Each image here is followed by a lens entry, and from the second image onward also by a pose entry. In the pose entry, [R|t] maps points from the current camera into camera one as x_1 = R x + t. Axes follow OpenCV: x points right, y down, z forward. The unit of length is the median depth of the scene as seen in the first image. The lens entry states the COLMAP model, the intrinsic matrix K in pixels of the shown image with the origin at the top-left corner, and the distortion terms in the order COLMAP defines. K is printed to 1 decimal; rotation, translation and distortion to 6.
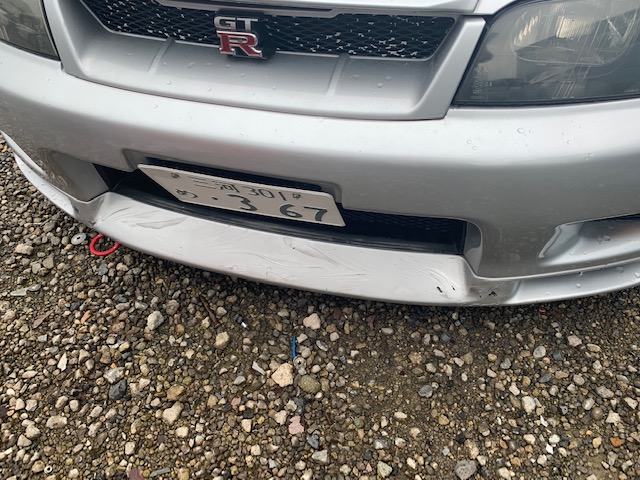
lens RADIAL K [[488.8, 0, 319.9], [0, 488.8, 236.0], [0, 0, 1]] dist [-0.008788, 0.010621]
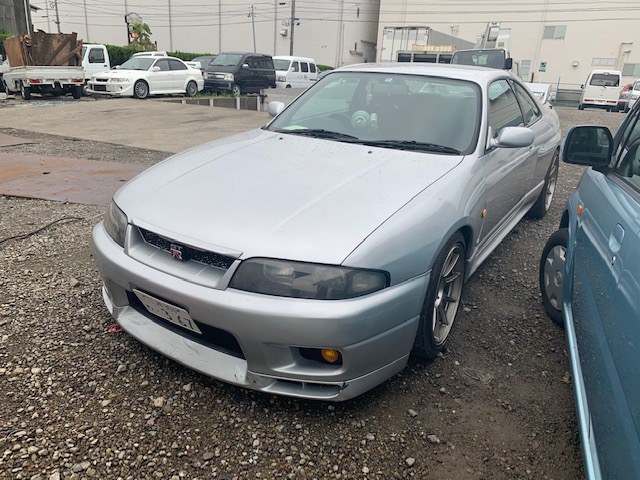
lens RADIAL K [[491.6, 0, 317.8], [0, 491.6, 241.5], [0, 0, 1]] dist [-0.026909, 0.000903]
pose [[0.950541, 0.183257, -0.250778, 0.980238], [-0.273962, 0.875096, -0.398938, 0.338090], [0.146347, 0.447910, 0.882020, -1.060757]]
